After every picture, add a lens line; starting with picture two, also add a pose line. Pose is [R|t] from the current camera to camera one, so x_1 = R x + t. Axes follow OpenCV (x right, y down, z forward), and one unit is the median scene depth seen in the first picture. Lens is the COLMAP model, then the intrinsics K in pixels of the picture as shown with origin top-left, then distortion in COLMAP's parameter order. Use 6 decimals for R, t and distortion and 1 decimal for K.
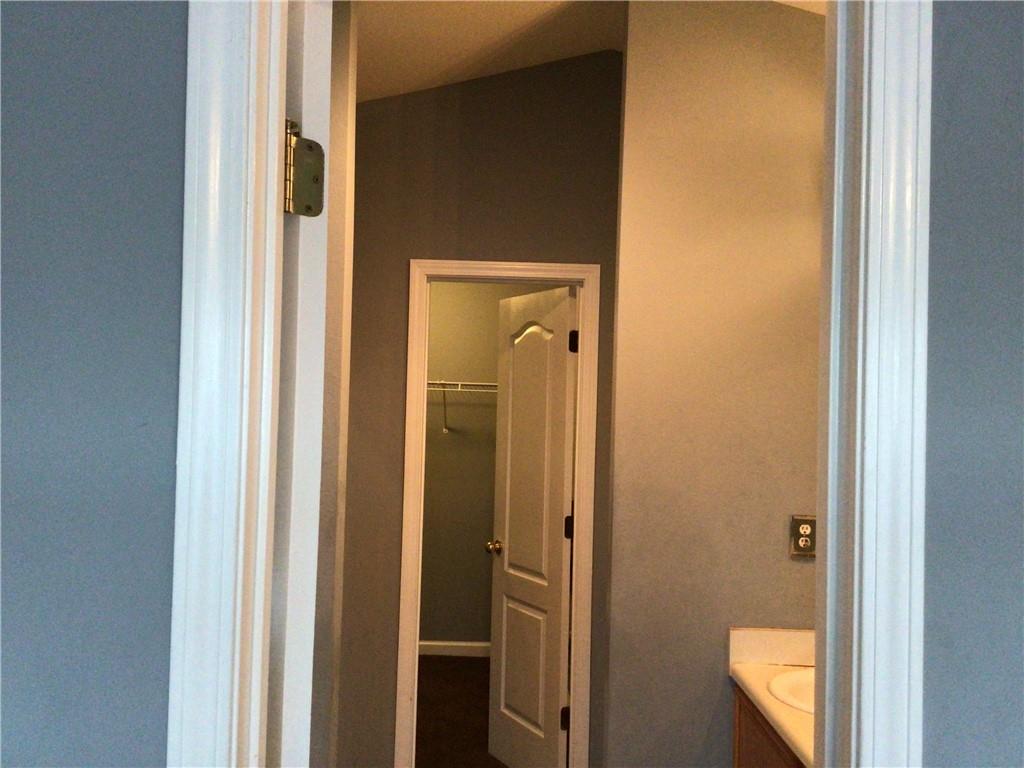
lens RADIAL K [[908.5, 0, 511.8], [0, 908.5, 378.7], [0, 0, 1]] dist [0.098919, -0.173261]
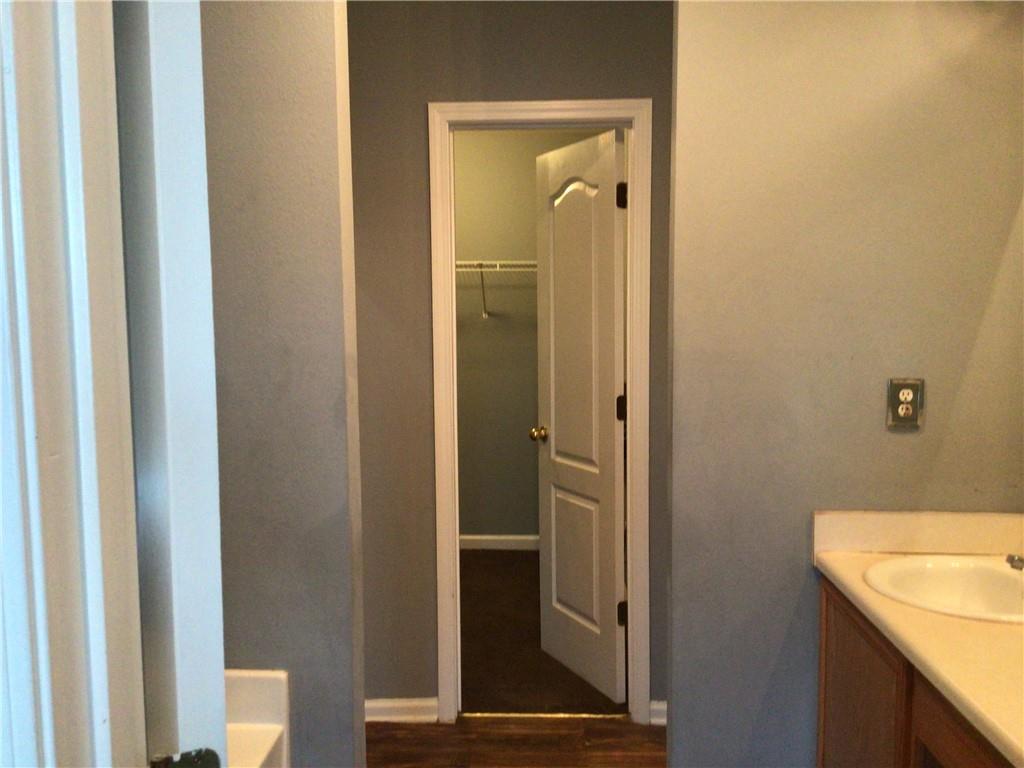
lens RADIAL K [[908.5, 0, 509.2], [0, 908.5, 390.6], [0, 0, 1]] dist [0.098919, -0.173261]
pose [[0.997760, -0.032571, -0.058435, 0.005646], [0.039499, 0.991791, 0.121614, 0.032852], [0.053994, -0.123649, 0.990856, 0.112456]]
